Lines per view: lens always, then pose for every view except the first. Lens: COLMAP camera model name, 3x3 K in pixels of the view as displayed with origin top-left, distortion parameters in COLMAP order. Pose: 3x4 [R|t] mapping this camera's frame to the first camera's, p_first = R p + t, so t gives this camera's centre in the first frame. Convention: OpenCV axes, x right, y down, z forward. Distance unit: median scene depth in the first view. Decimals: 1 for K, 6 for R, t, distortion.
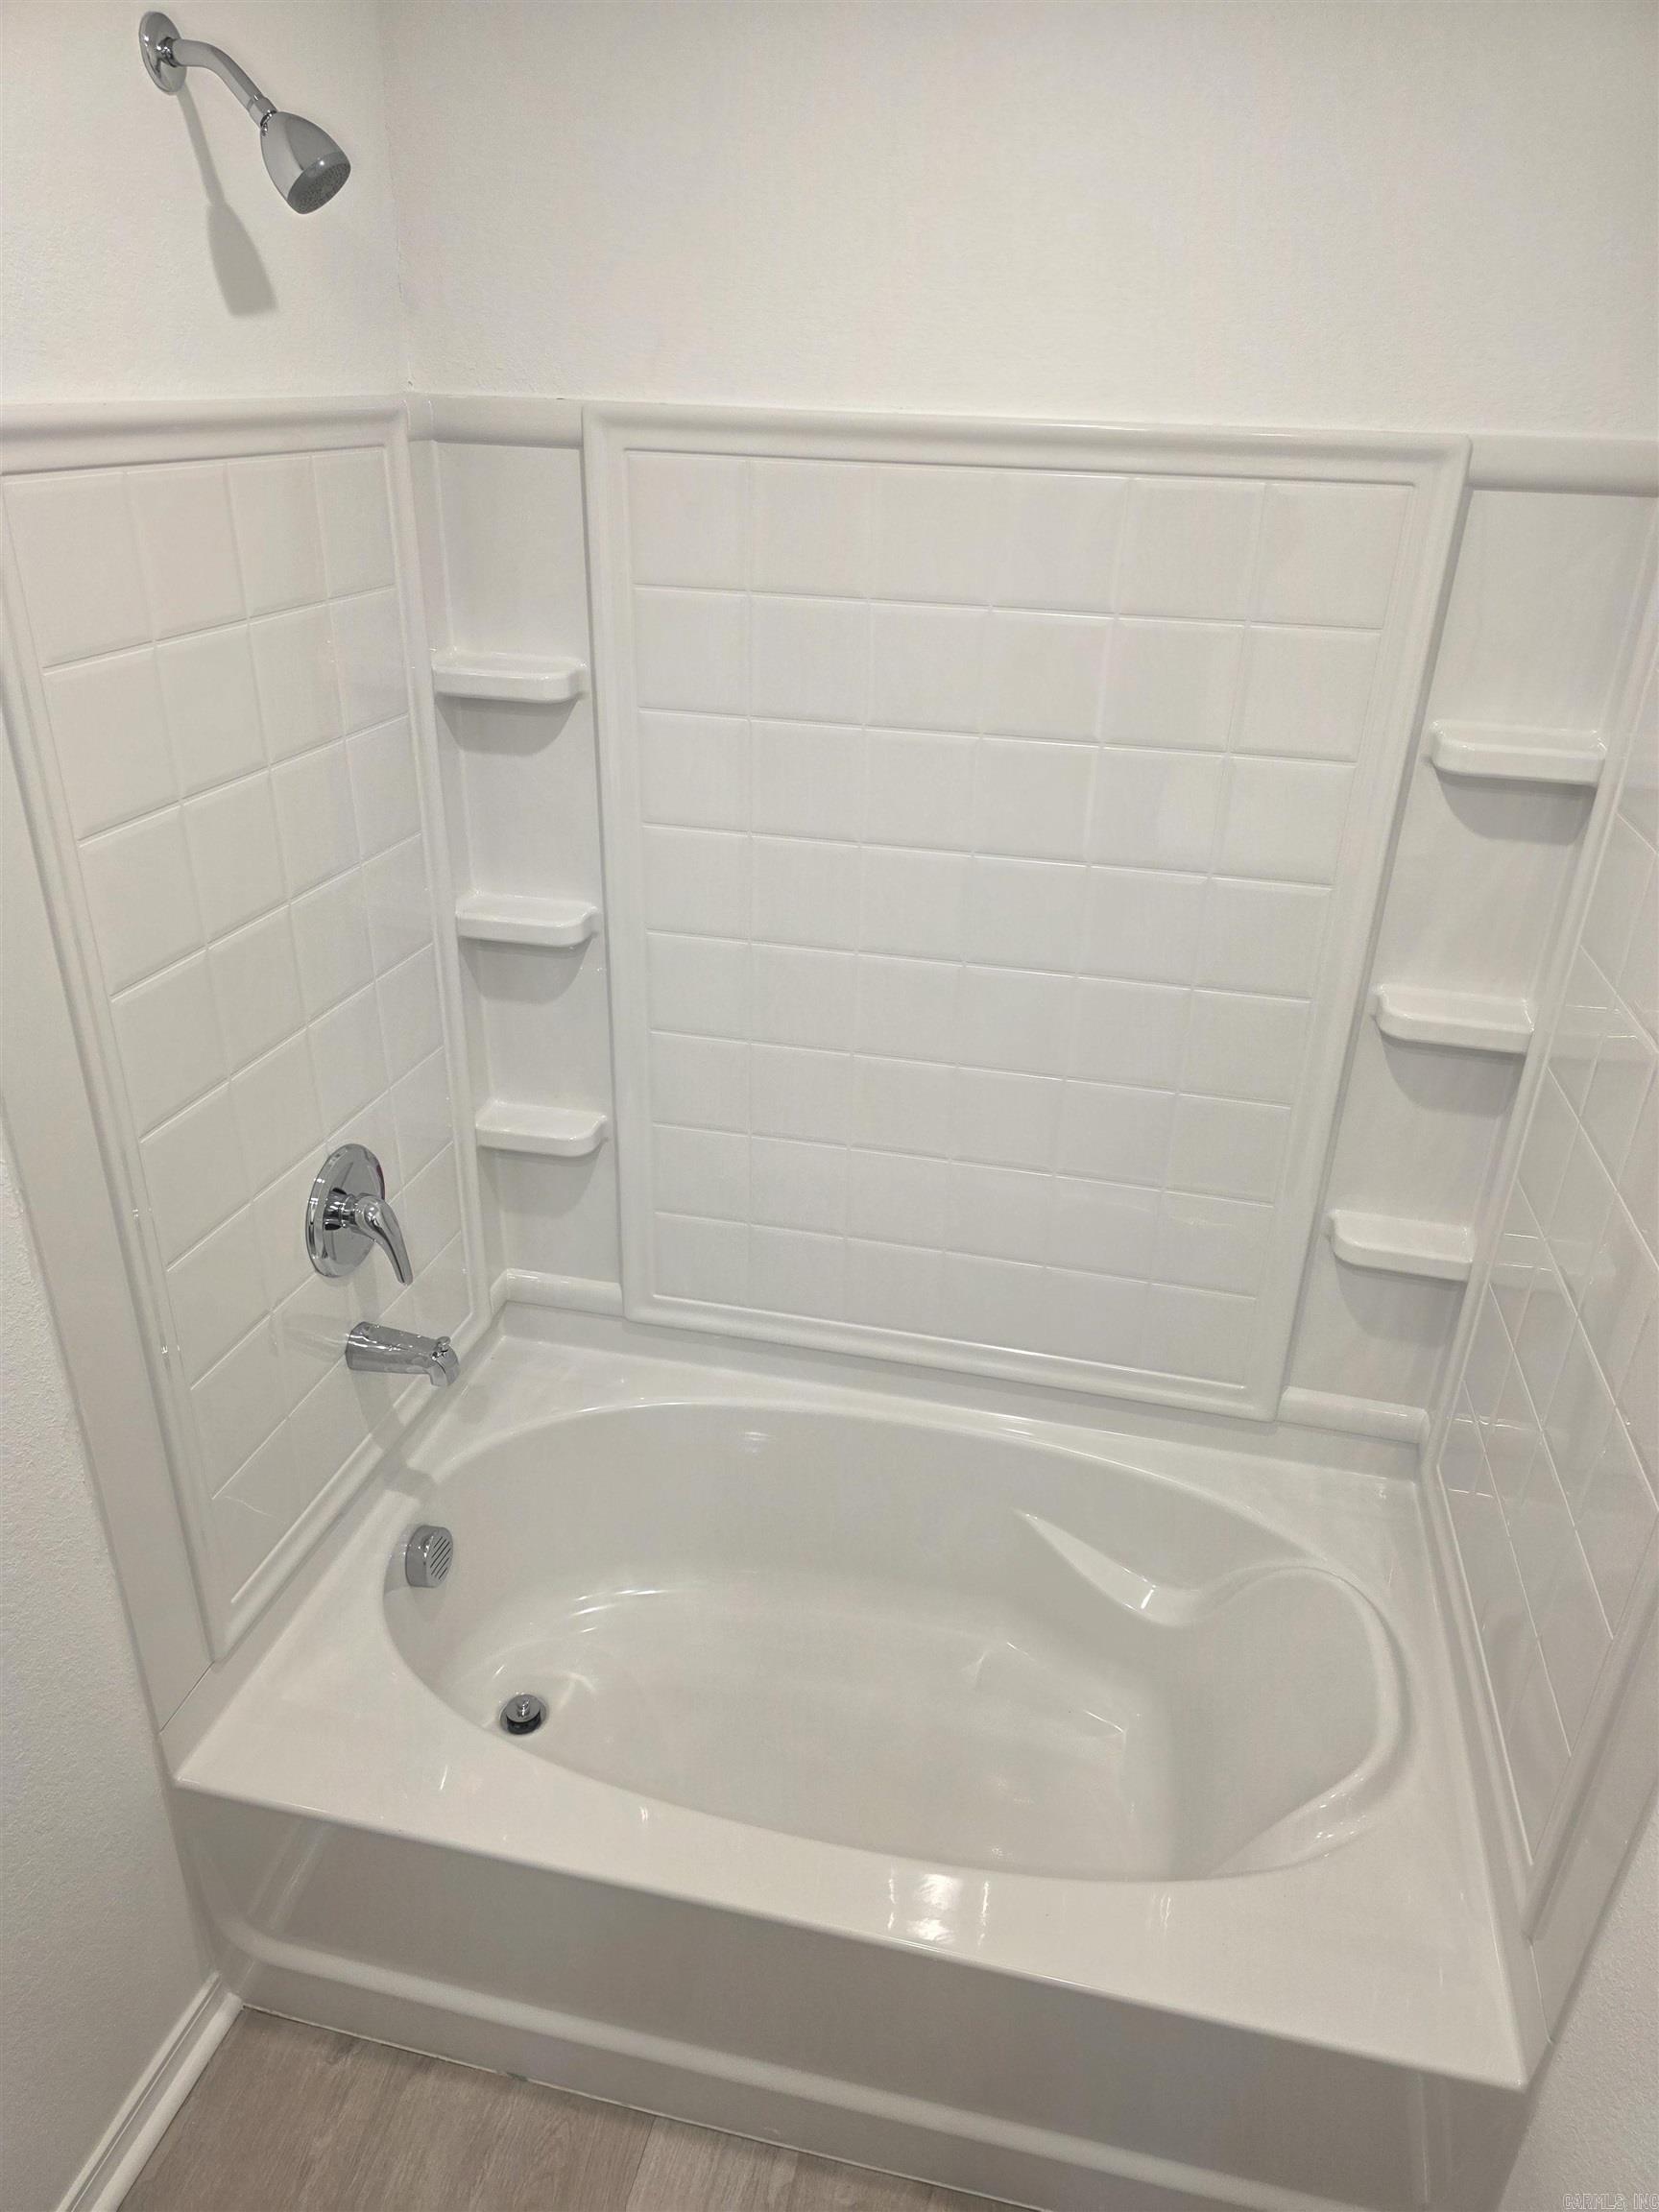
lens RADIAL K [[1489.1, 0, 809.0], [0, 1489.1, 1108.4], [0, 0, 1]] dist [0.009682, 0.000788]
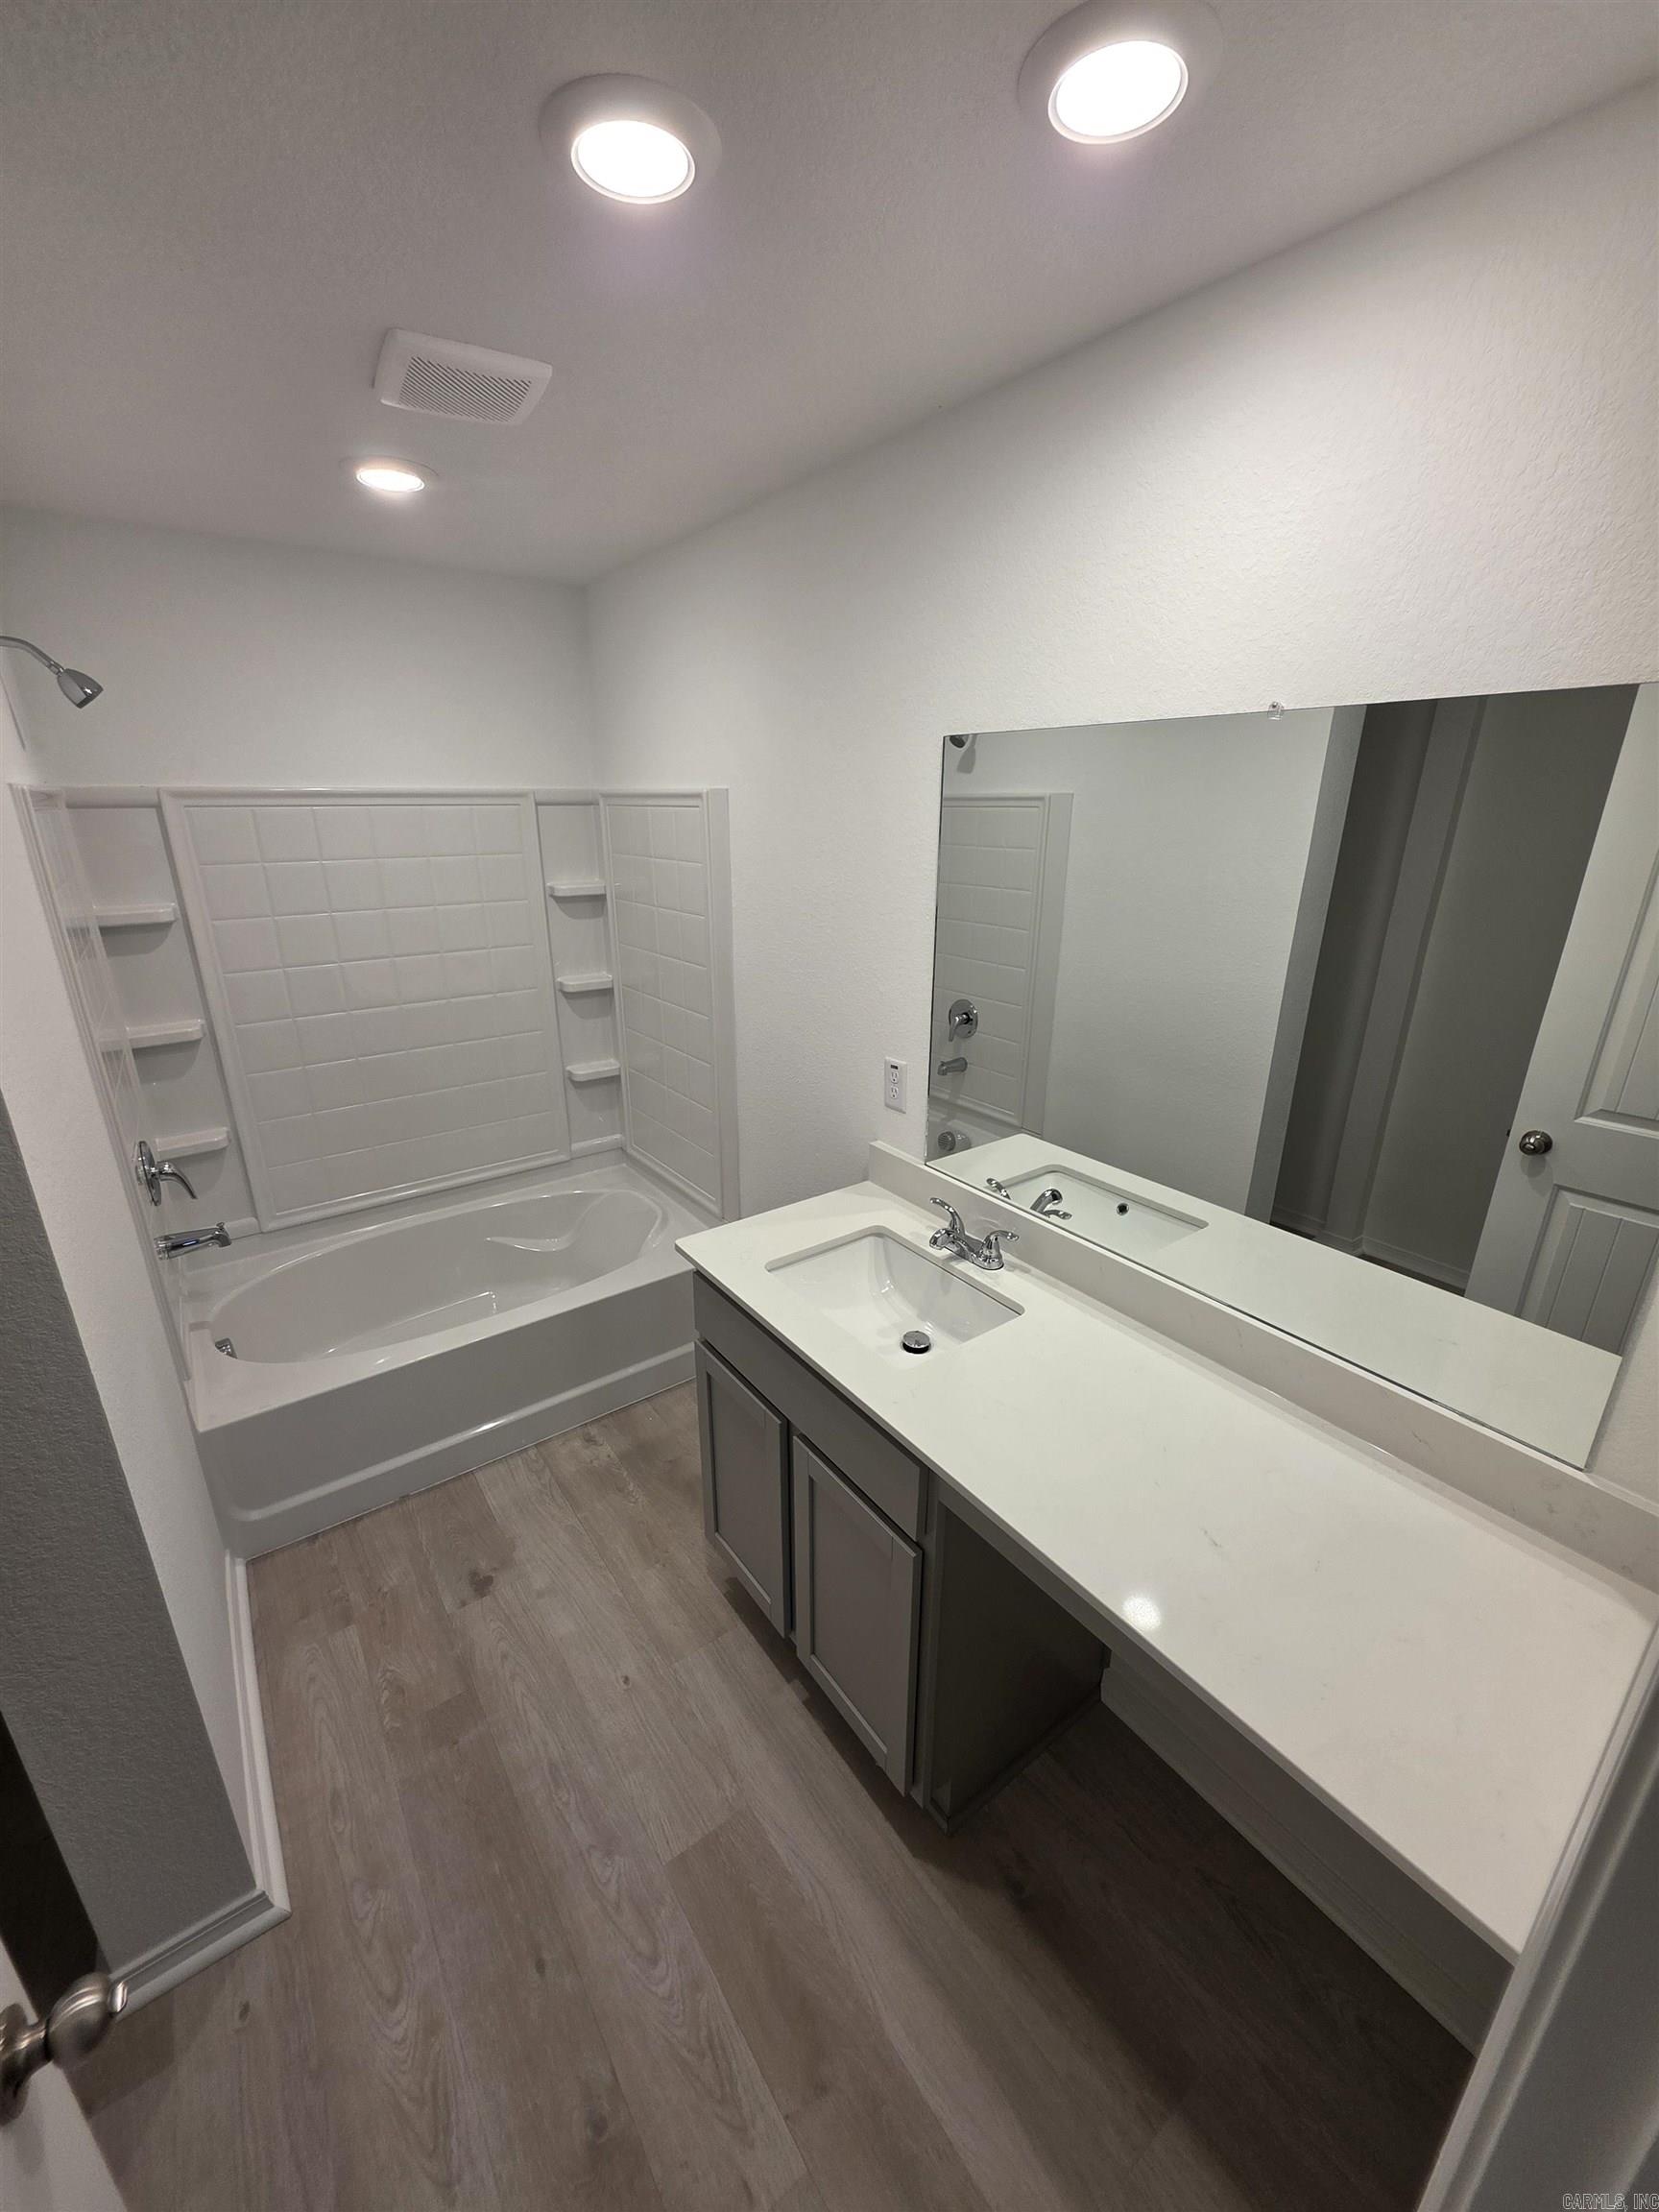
lens RADIAL K [[888.9, 0, 833.4], [0, 888.9, 1082.8], [0, 0, 1]] dist [0.001634, 0.000163]
pose [[0.652393, -0.263987, 0.710418, -0.537611], [0.356350, 0.934141, 0.019877, 0.263265], [-0.668878, 0.240190, 0.703499, -0.488883]]
